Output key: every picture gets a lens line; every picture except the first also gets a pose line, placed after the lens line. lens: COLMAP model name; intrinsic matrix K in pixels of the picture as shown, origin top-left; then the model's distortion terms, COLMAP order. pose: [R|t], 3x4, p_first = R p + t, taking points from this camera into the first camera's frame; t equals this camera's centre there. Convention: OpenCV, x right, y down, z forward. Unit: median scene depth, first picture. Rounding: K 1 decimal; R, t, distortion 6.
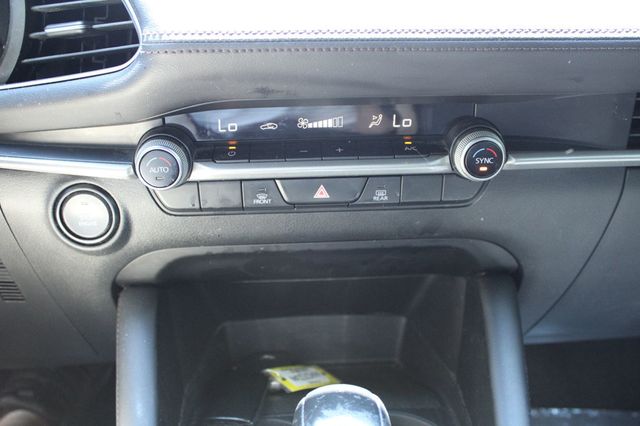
lens RADIAL K [[639.7, 0, 317.9], [0, 639.7, 197.6], [0, 0, 1]] dist [-0.144635, 0.156478]
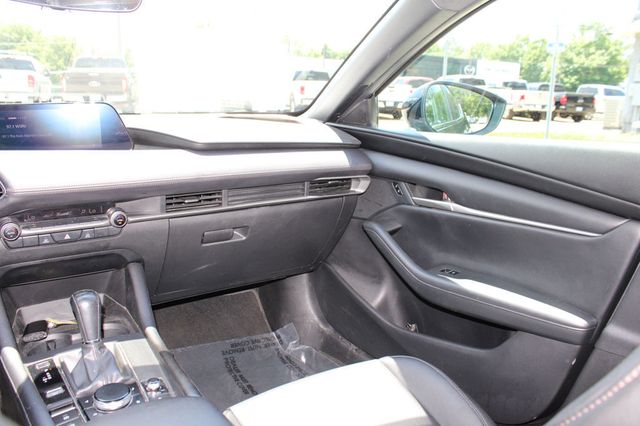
lens RADIAL K [[521.2, 0, 321.1], [0, 521.2, 205.2], [0, 0, 1]] dist [-0.174564, 0.134499]
pose [[0.840205, -0.077612, 0.536686, -0.452778], [0.160924, 0.980807, -0.110096, 0.532345], [-0.517840, 0.178869, 0.836569, -2.918552]]
